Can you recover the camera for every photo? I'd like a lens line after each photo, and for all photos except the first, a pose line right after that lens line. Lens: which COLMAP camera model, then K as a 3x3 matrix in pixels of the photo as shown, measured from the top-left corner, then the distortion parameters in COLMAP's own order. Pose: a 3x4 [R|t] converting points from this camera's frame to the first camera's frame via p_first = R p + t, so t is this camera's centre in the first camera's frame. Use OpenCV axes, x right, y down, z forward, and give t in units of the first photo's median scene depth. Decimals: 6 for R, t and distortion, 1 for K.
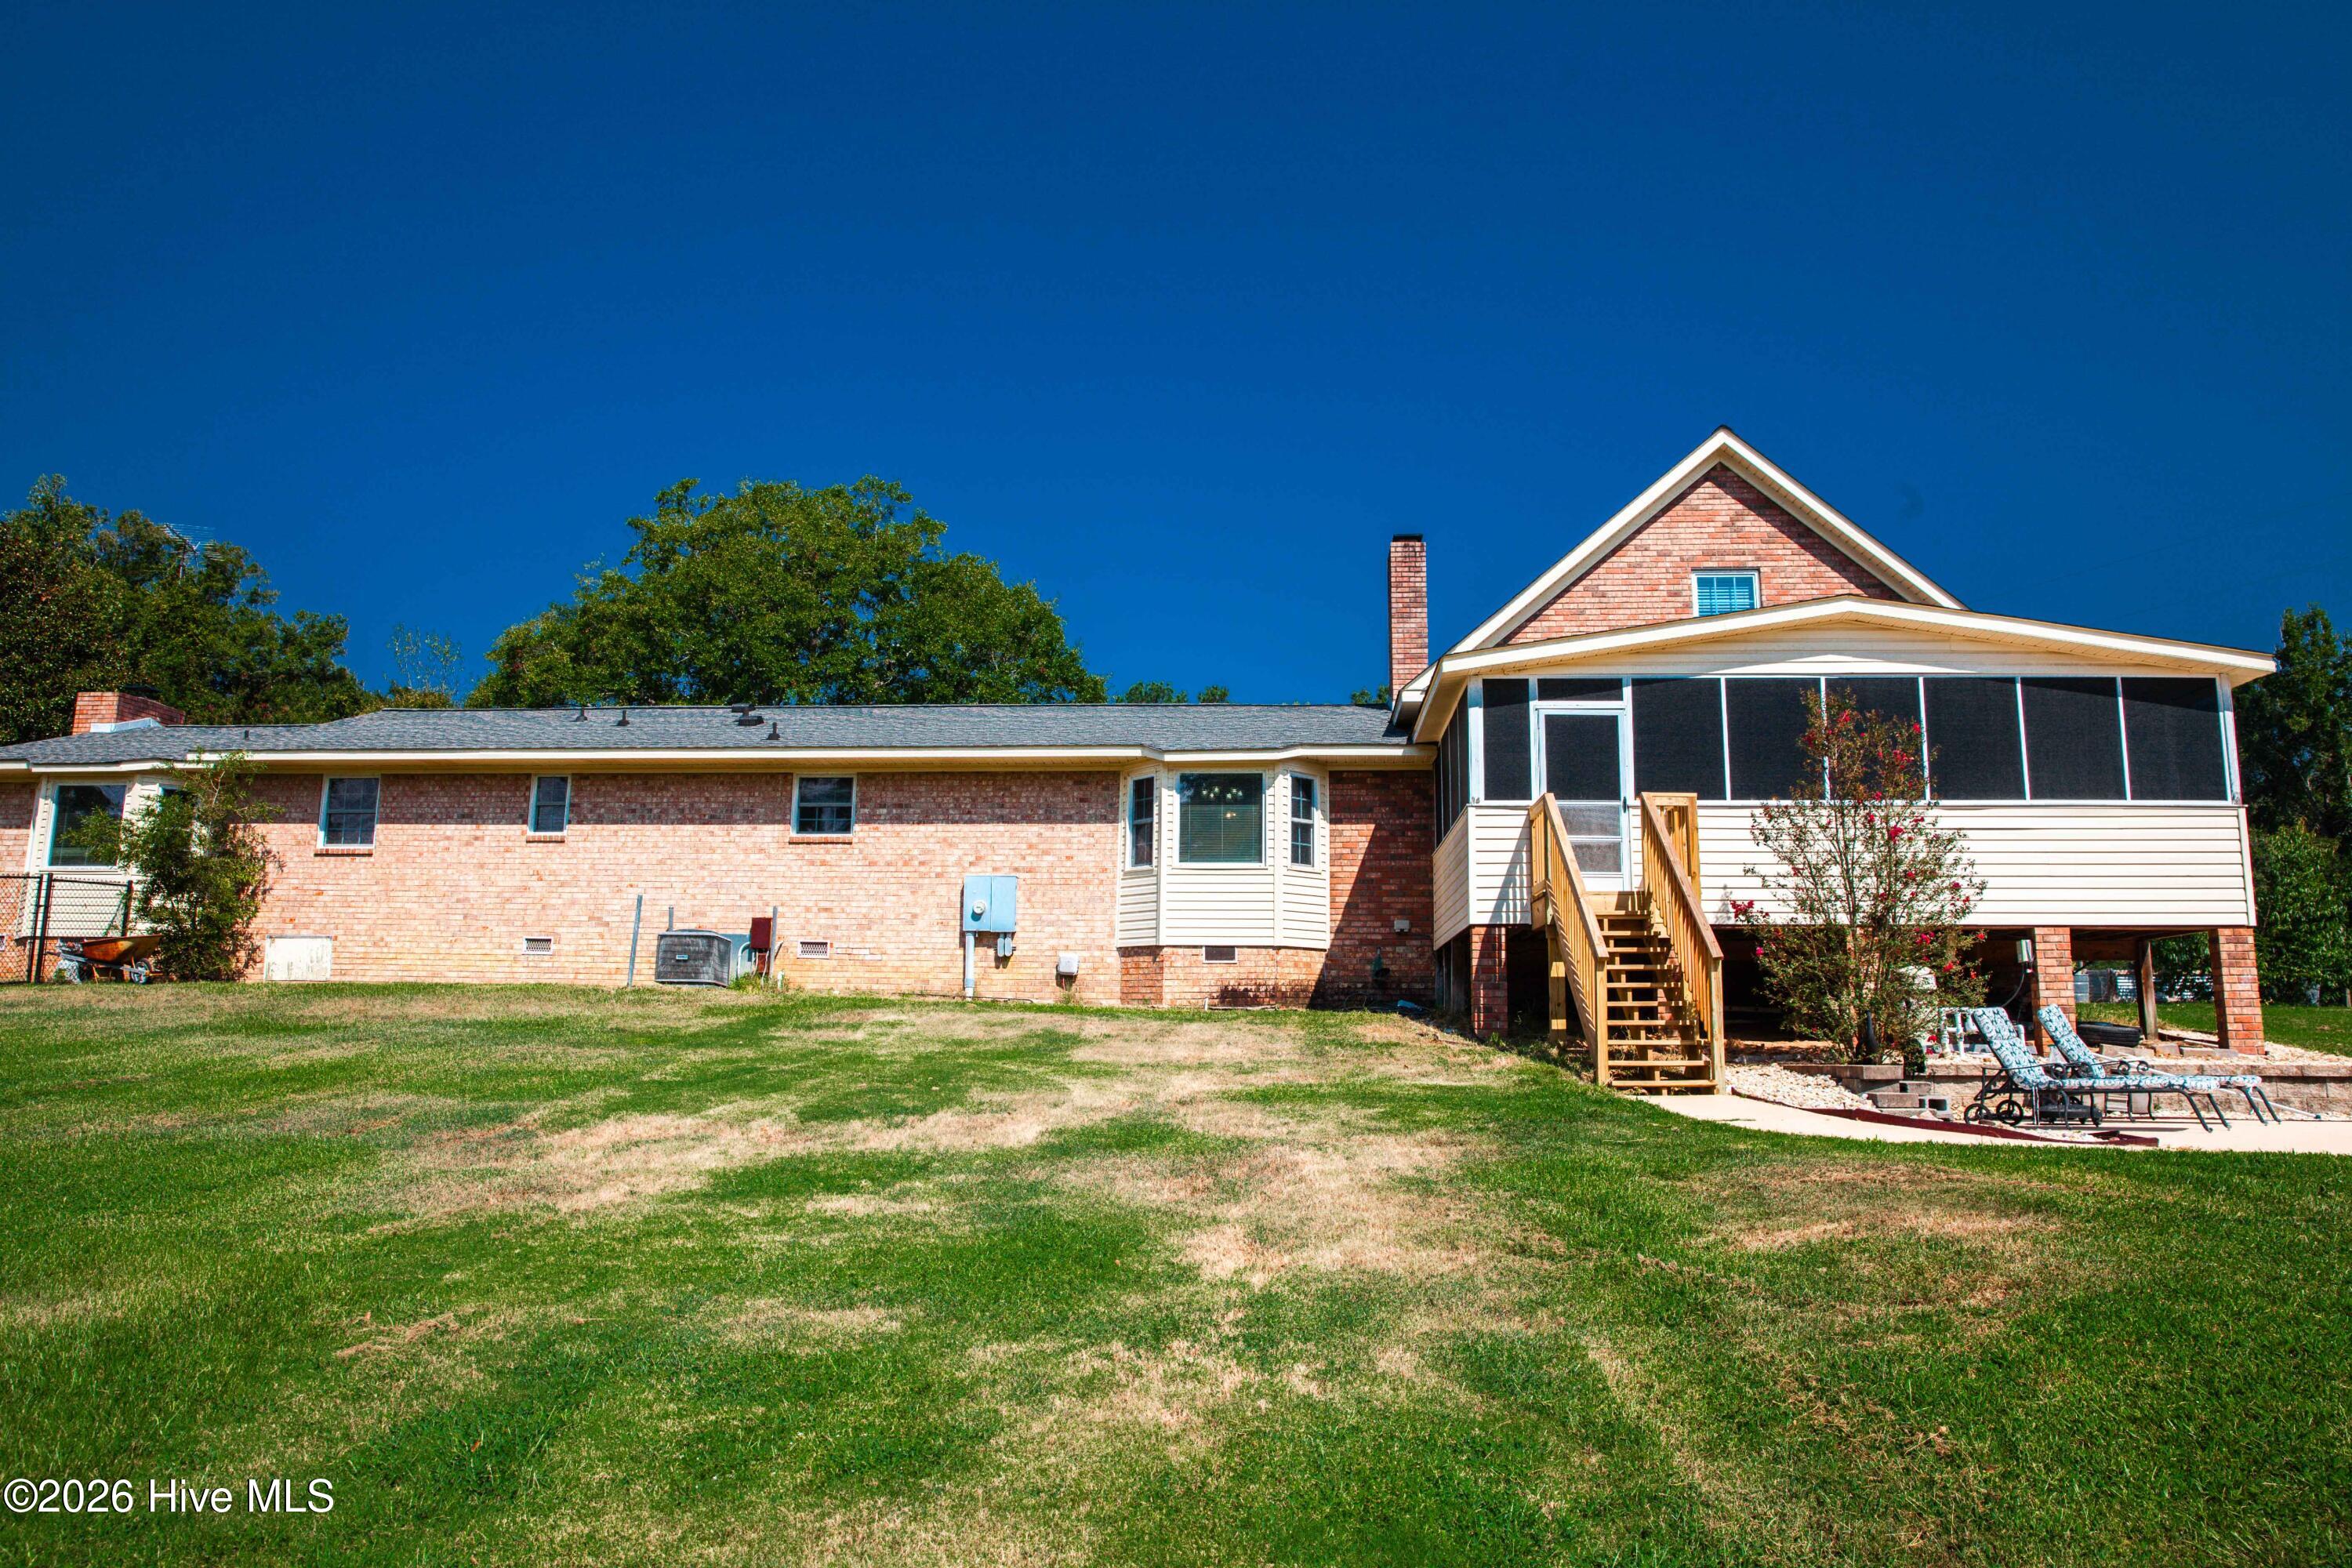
lens RADIAL K [[1605.6, 0, 1173.1], [0, 1605.6, 781.6], [0, 0, 1]] dist [-0.106736, 0.078725]
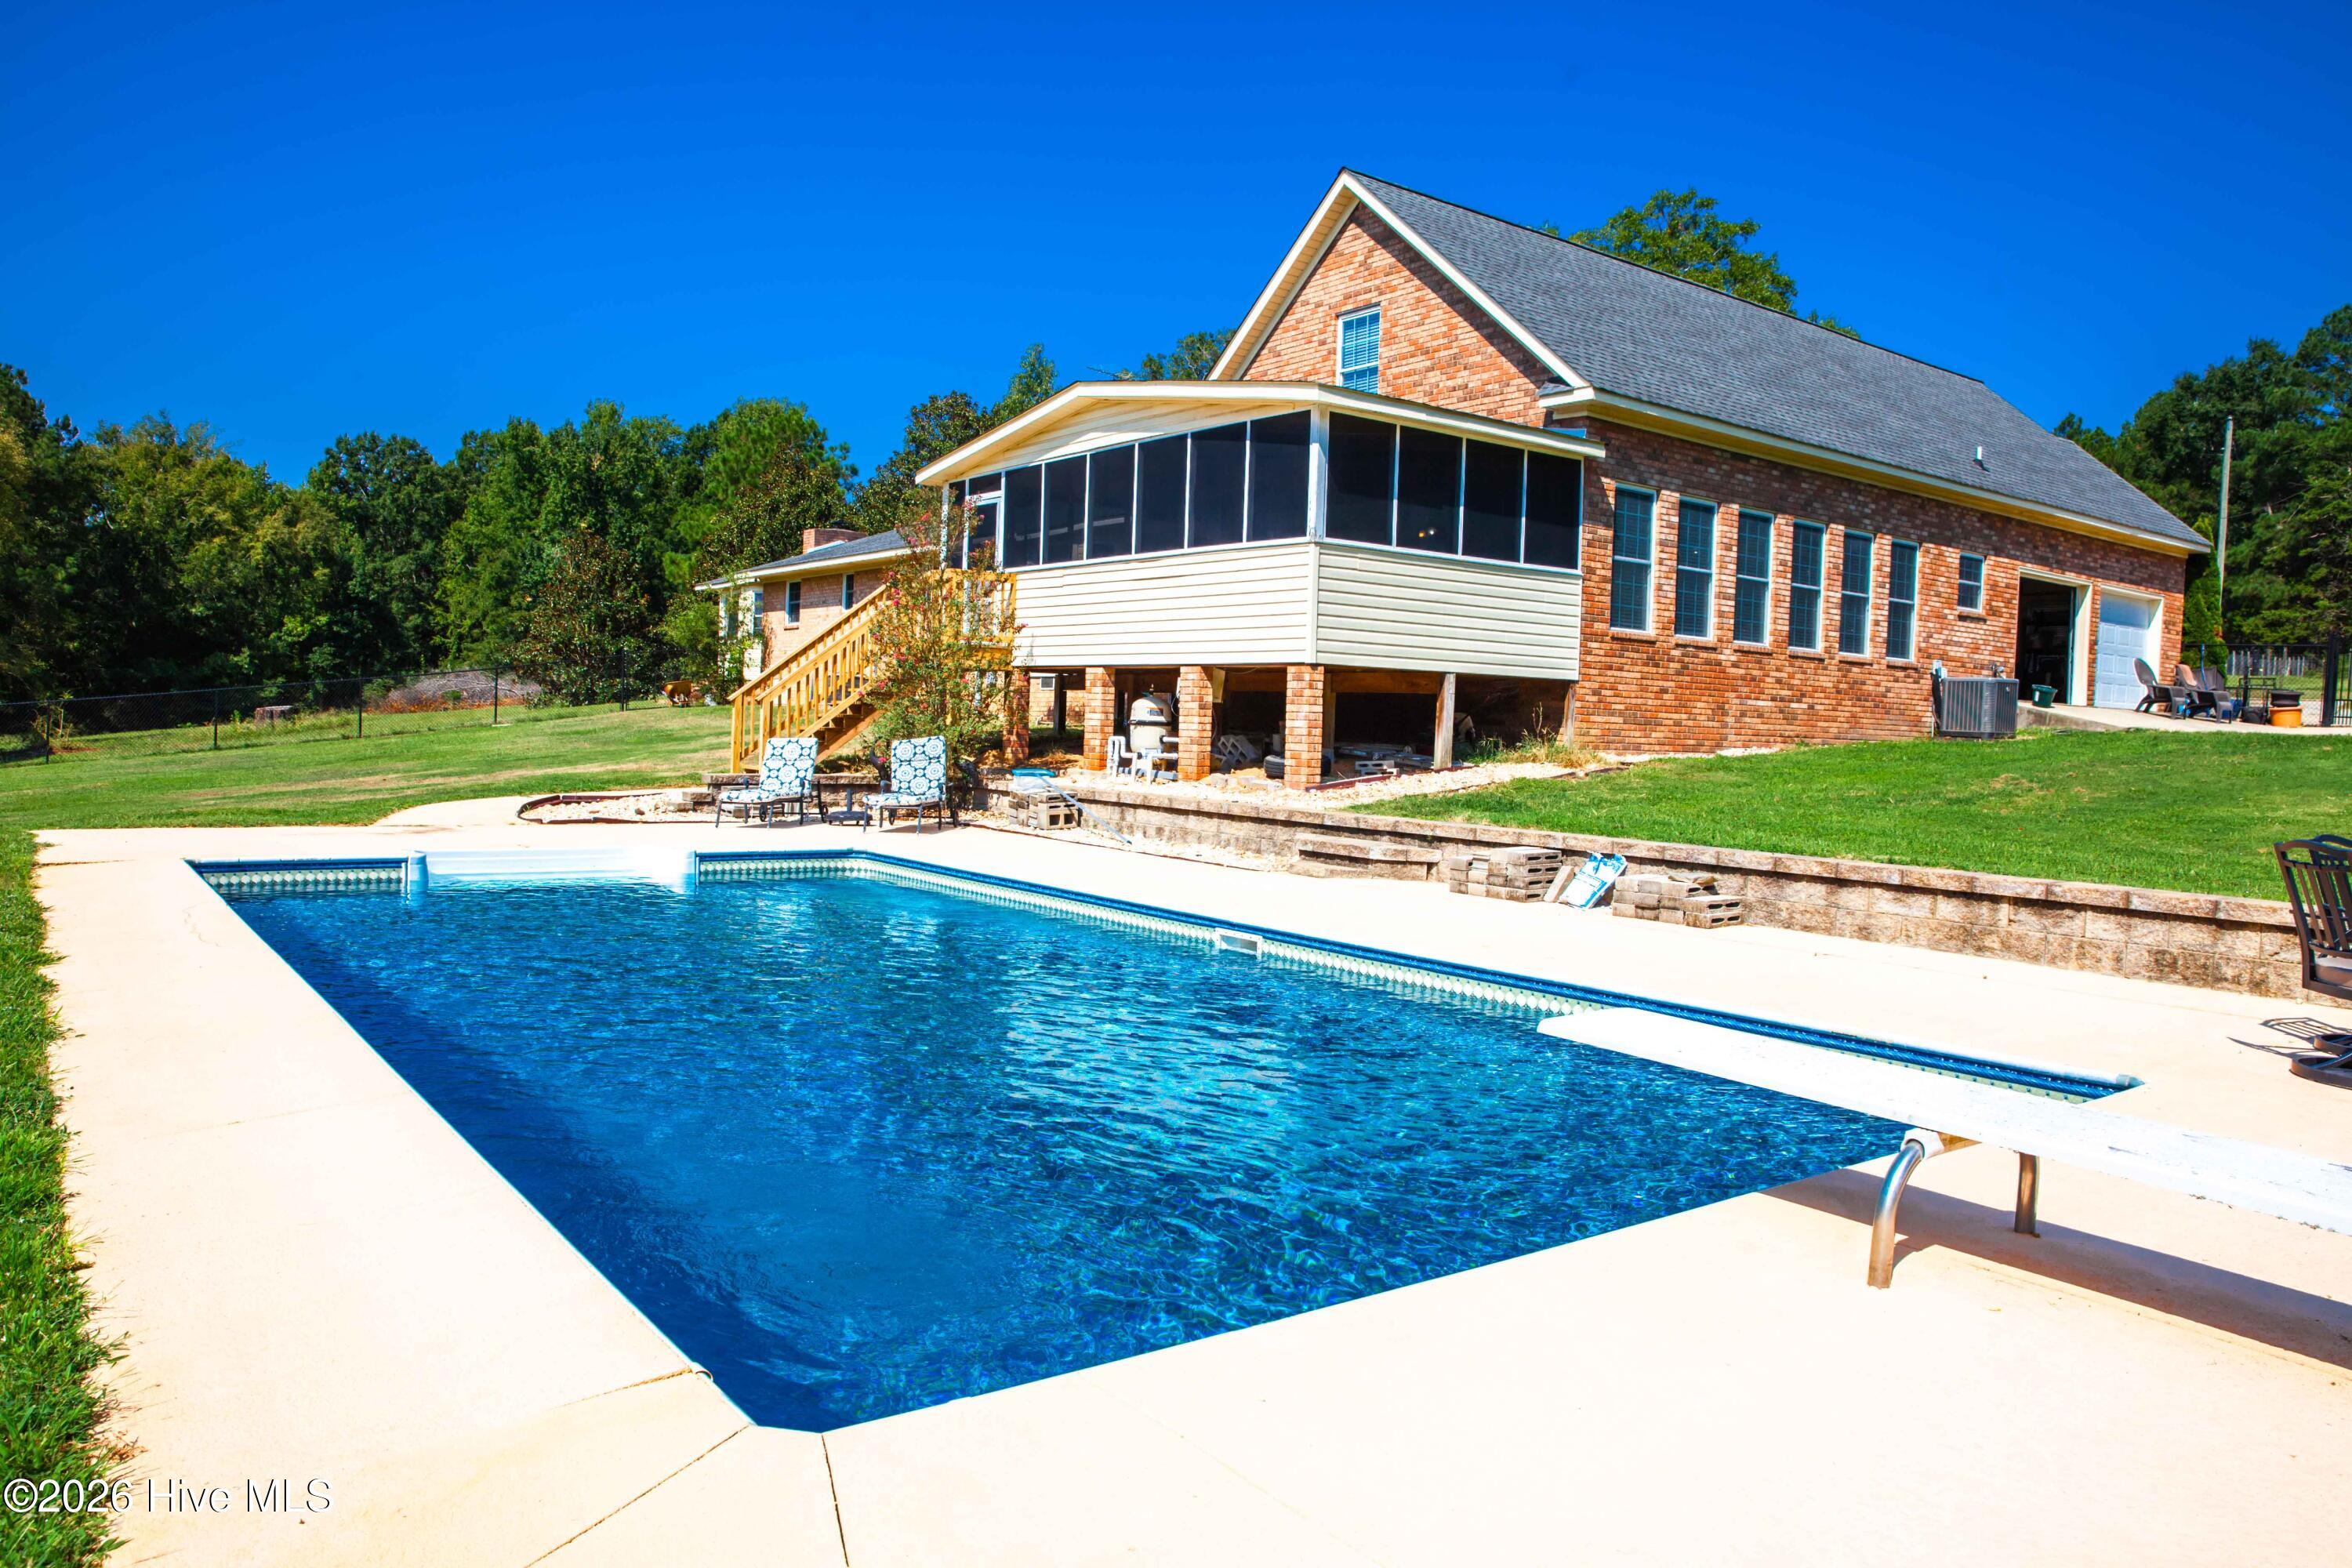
lens RADIAL K [[1605.6, 0, 1169.3], [0, 1605.6, 779.1], [0, 0, 1]] dist [-0.106736, 0.078725]
pose [[0.653960, 0.037463, -0.755601, 1.071037], [0.104861, 0.984644, 0.139575, 0.009726], [0.749226, -0.170510, 0.639989, 0.195065]]
